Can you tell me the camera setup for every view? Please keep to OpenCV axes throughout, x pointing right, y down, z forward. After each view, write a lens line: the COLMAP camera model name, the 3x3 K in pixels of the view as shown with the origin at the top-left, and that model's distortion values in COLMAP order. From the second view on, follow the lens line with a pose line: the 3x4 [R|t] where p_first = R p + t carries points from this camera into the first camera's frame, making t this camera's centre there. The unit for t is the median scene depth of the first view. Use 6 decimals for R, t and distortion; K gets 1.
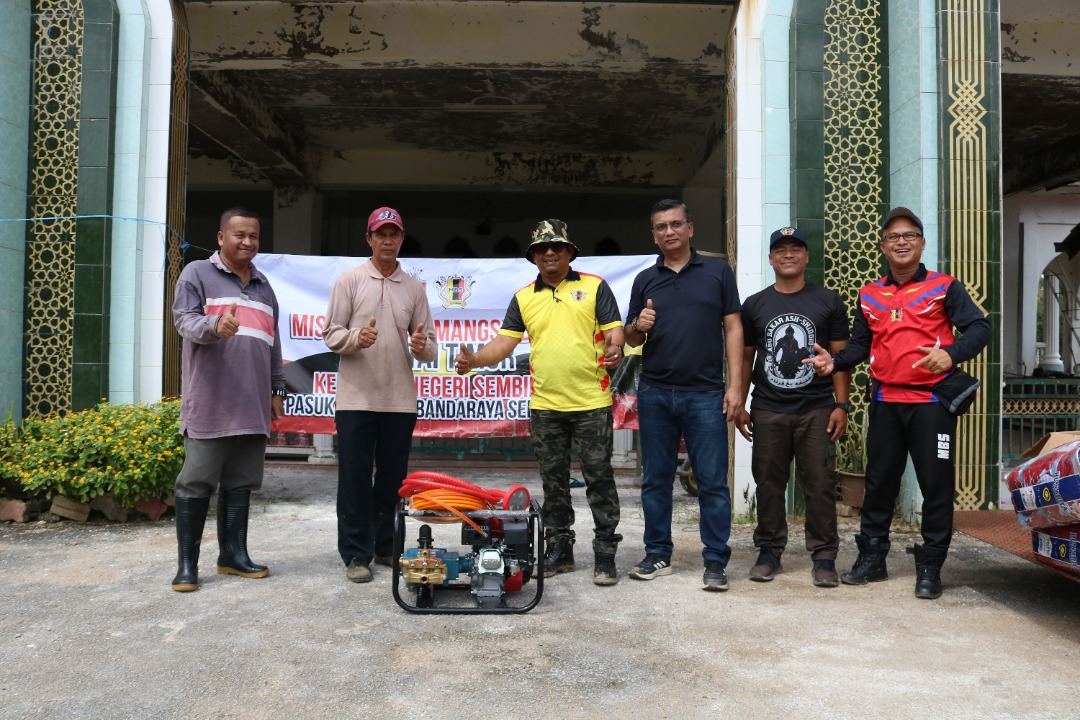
lens RADIAL K [[872.1, 0, 540.0], [0, 872.1, 360.0], [0, 0, 1]] dist [-0.158240, 0.108573]
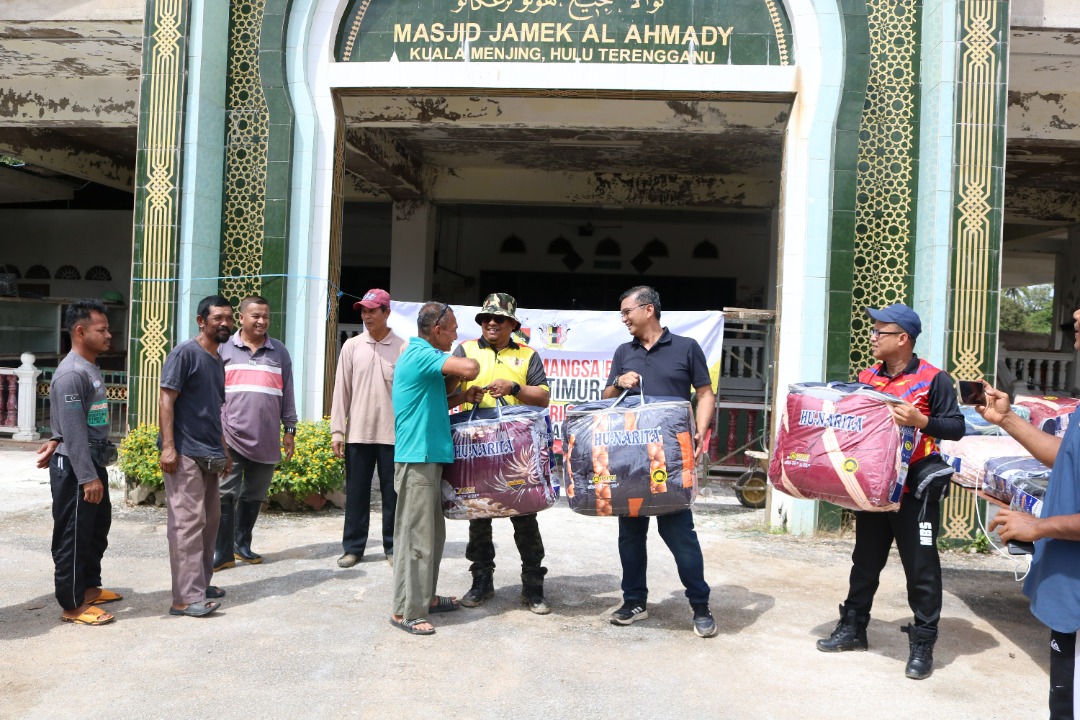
lens RADIAL K [[899.0, 0, 542.5], [0, 899.0, 366.7], [0, 0, 1]] dist [-0.160159, 0.128476]
pose [[0.993239, 0.032103, -0.111556, 0.023633], [-0.028804, 0.999102, 0.031060, -0.057261], [0.112453, -0.027637, 0.993273, -0.212705]]
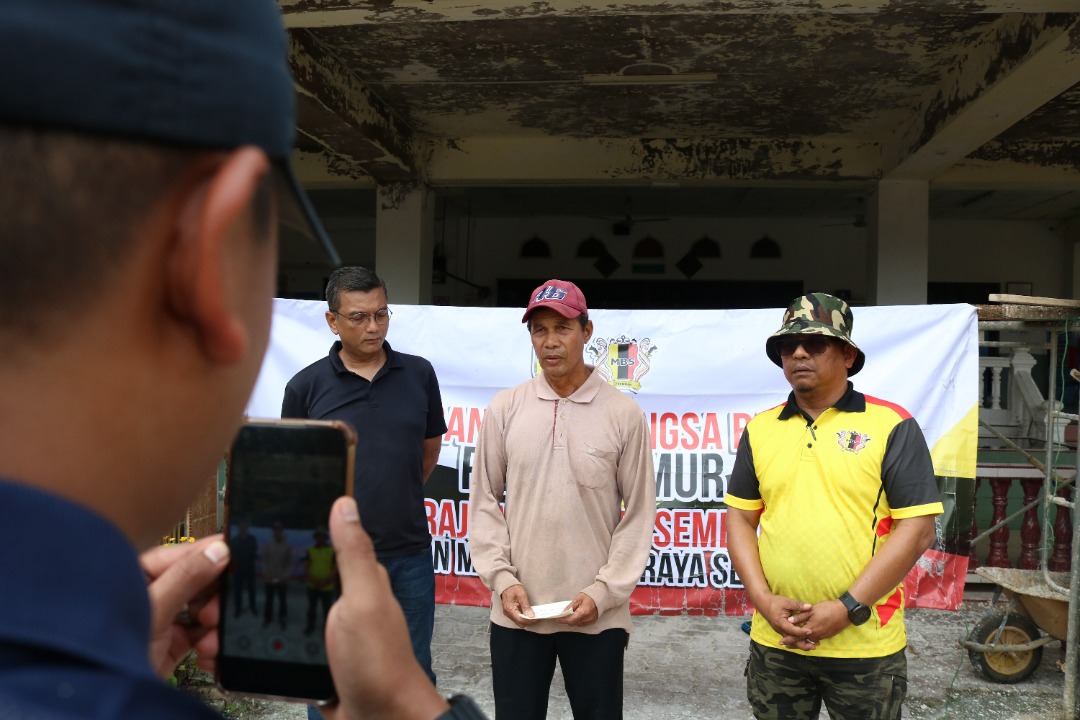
lens RADIAL K [[899.0, 0, 542.5], [0, 899.0, 366.7], [0, 0, 1]] dist [-0.160159, 0.128476]
pose [[0.990163, 0.008124, -0.139682, -0.049838], [-0.006560, 0.999911, 0.011652, -0.063966], [0.139764, -0.010621, 0.990128, 0.290017]]
